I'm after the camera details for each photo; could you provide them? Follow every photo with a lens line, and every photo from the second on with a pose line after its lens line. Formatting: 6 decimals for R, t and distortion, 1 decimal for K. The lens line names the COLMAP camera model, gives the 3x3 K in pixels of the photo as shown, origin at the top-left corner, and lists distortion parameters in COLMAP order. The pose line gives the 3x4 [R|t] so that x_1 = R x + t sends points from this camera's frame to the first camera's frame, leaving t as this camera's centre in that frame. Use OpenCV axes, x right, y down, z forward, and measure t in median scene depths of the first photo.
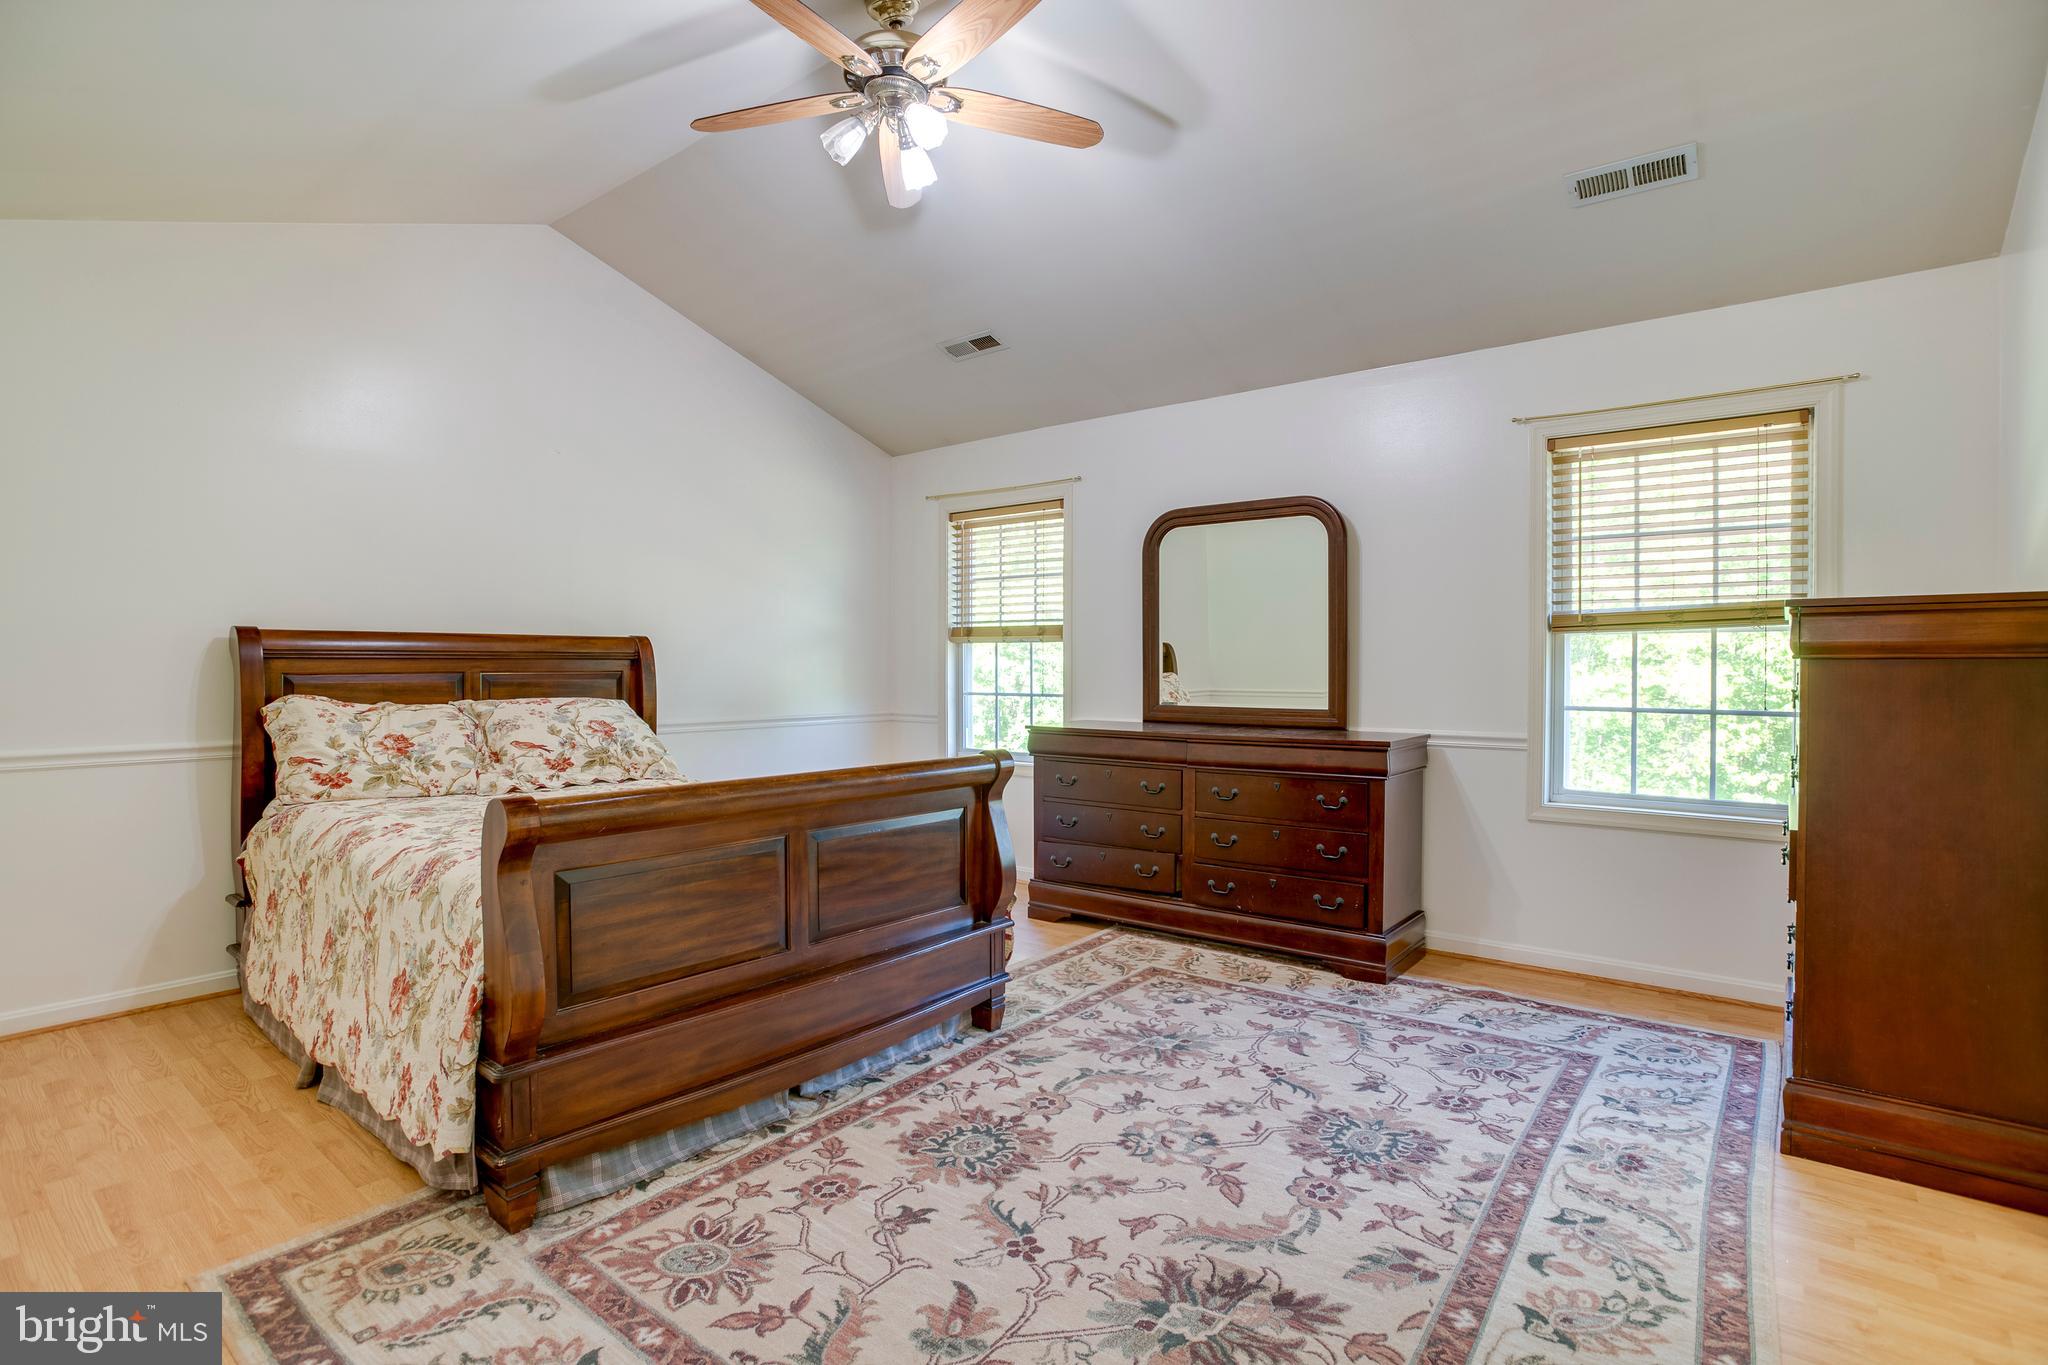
lens RADIAL K [[988.1, 0, 1021.1], [0, 988.1, 669.3], [0, 0, 1]] dist [-0.048540, 0.013487]
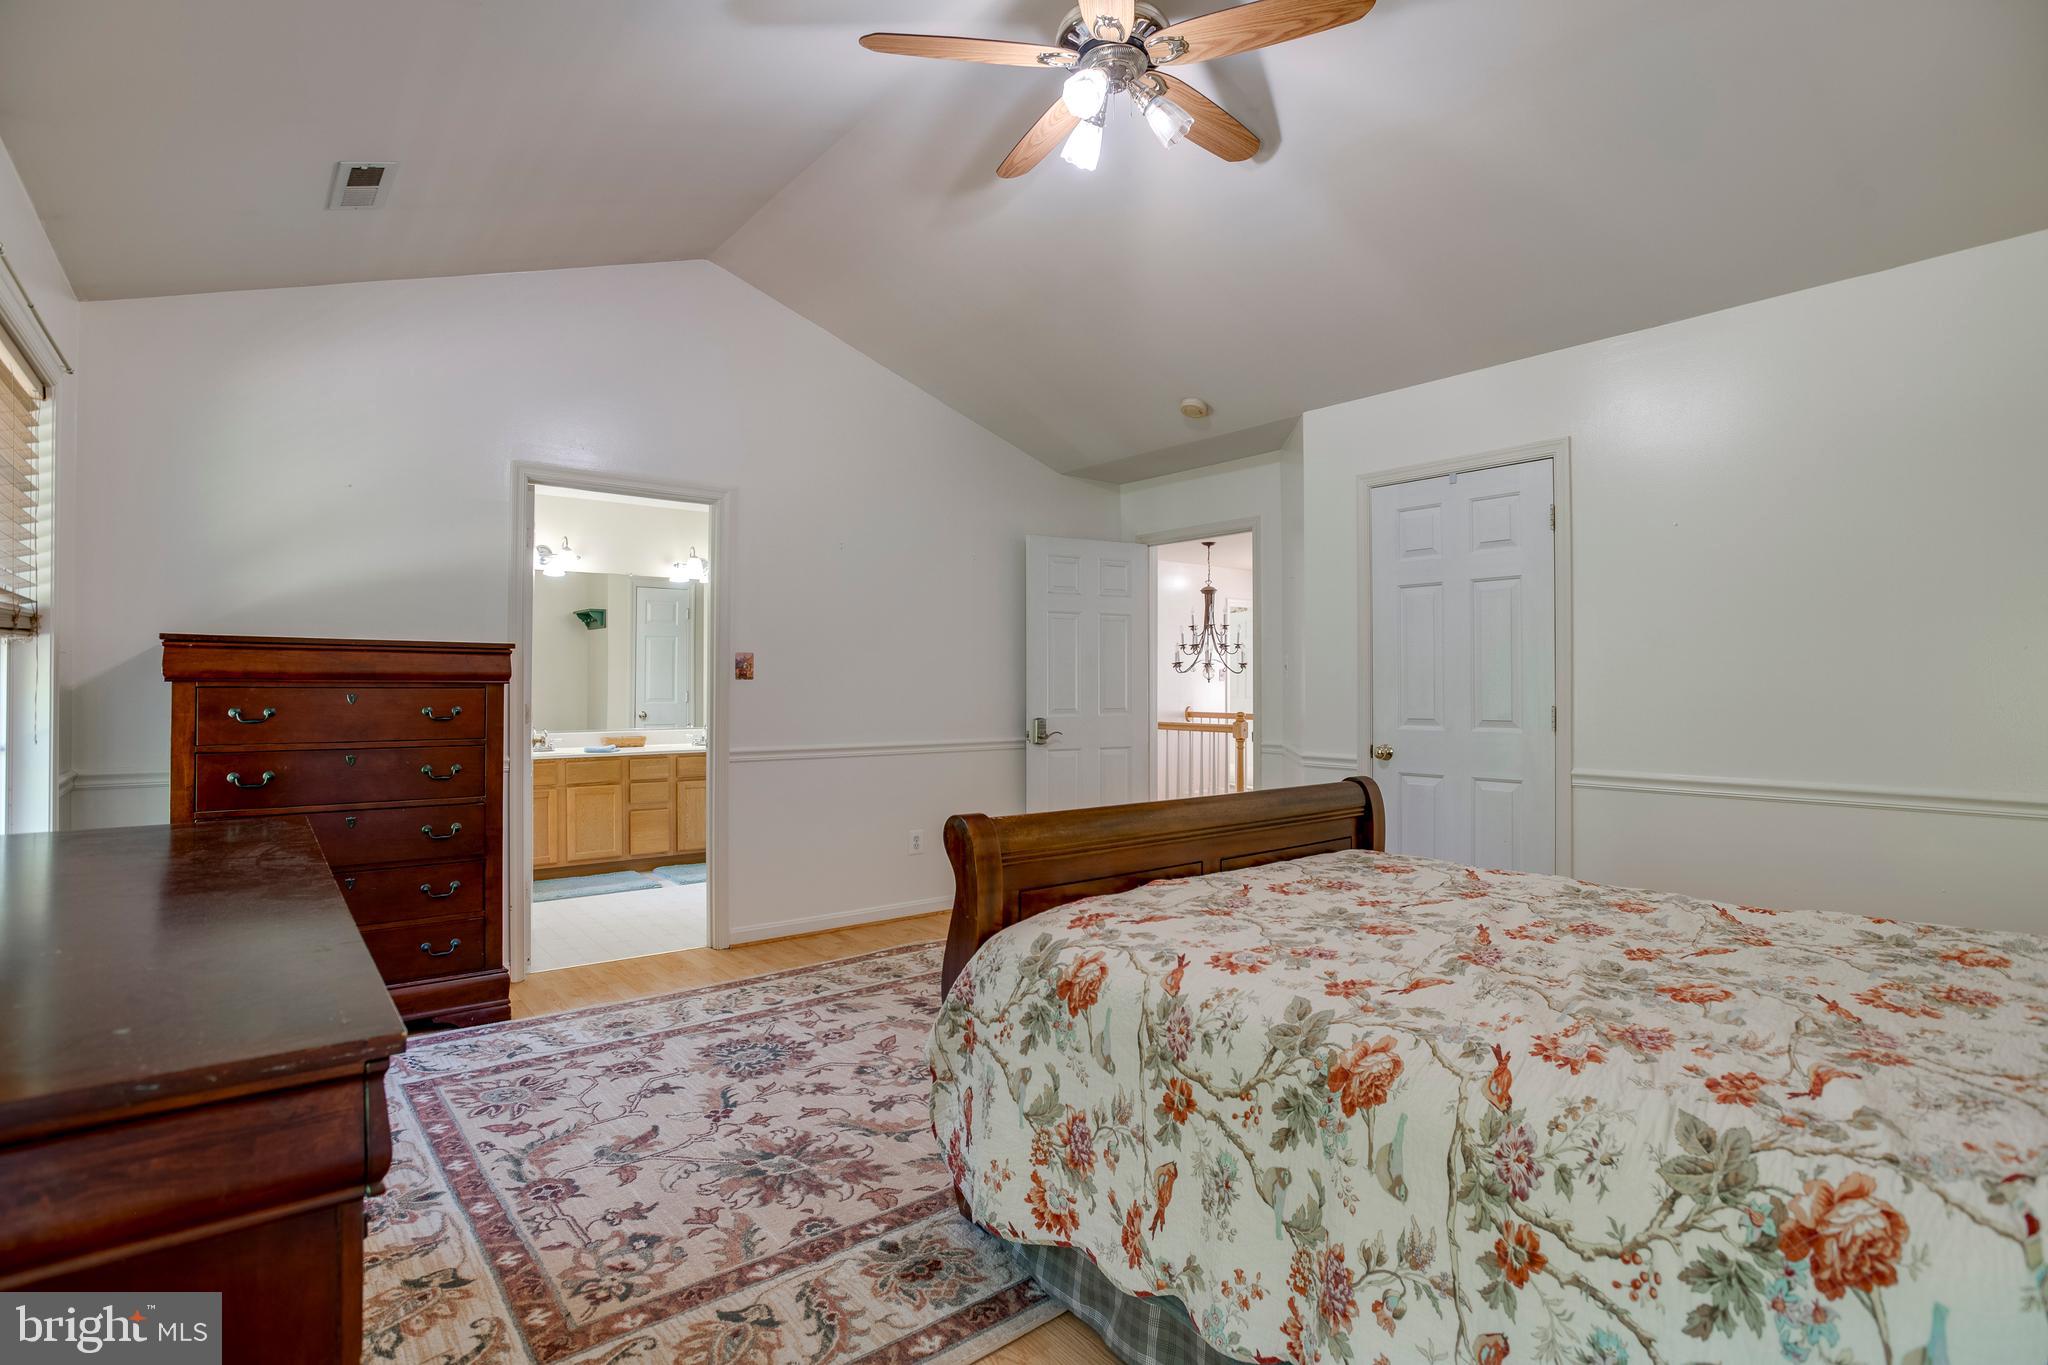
lens RADIAL K [[988.1, 0, 1019.2], [0, 988.1, 674.5], [0, 0, 1]] dist [-0.048540, 0.013487]
pose [[-0.975481, -0.000523, 0.220085, -0.263442], [-0.001821, 0.999982, -0.005693, -0.016723], [-0.220078, -0.005954, -0.975464, 2.056590]]
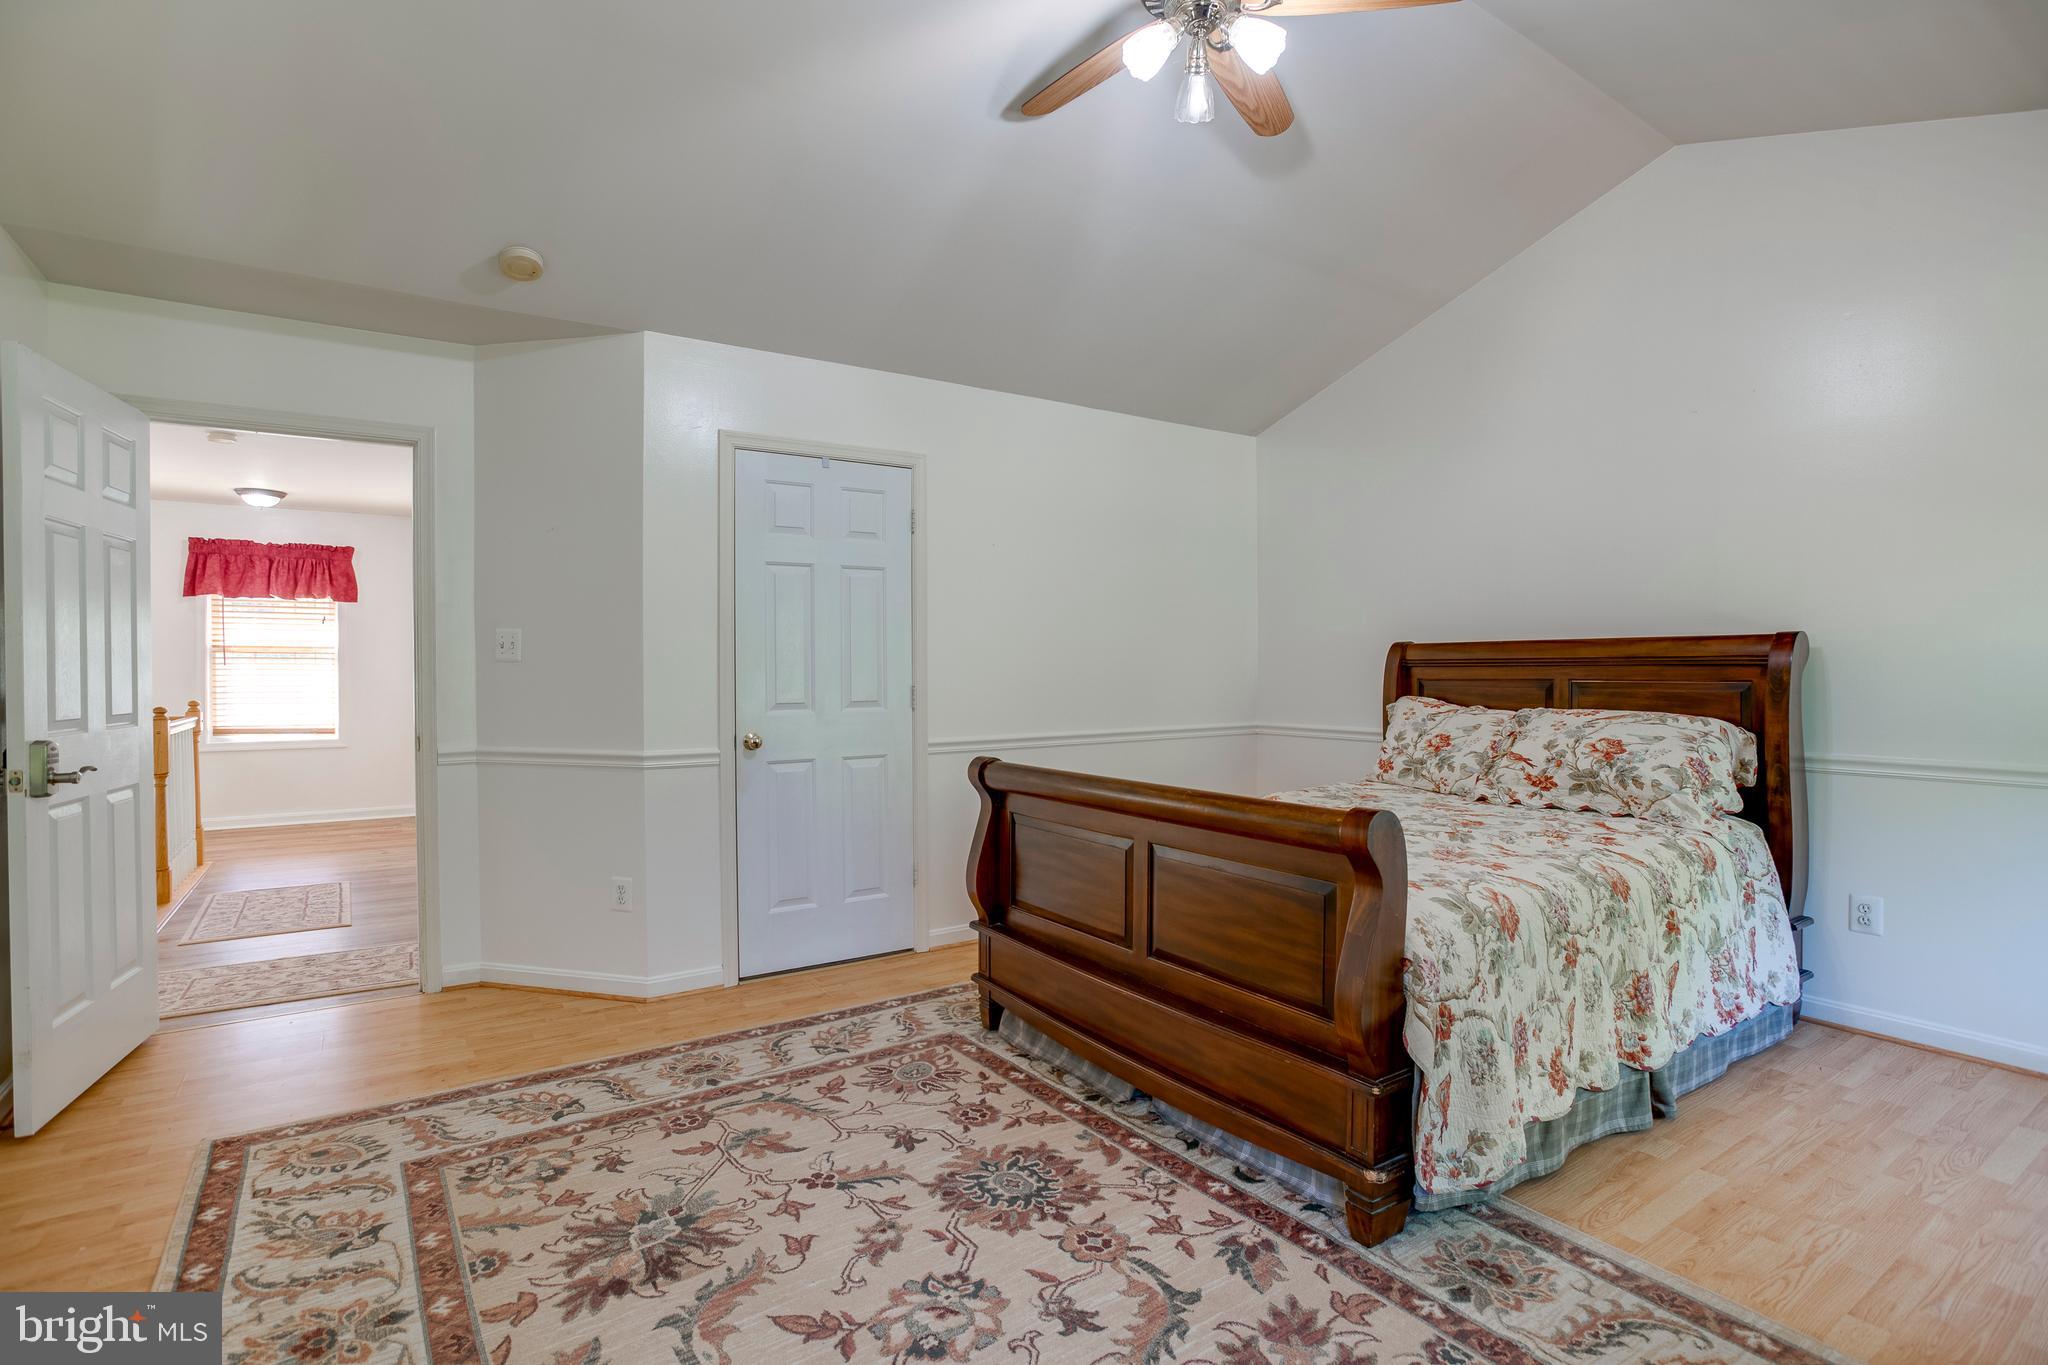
lens RADIAL K [[988.1, 0, 1023.8], [0, 988.1, 683.8], [0, 0, 1]] dist [-0.048540, 0.013487]
pose [[-0.295797, 0.010881, -0.955189, 0.782241], [-0.002494, 0.999923, 0.012163, -0.005093], [0.955248, 0.005980, -0.295747, 1.195948]]
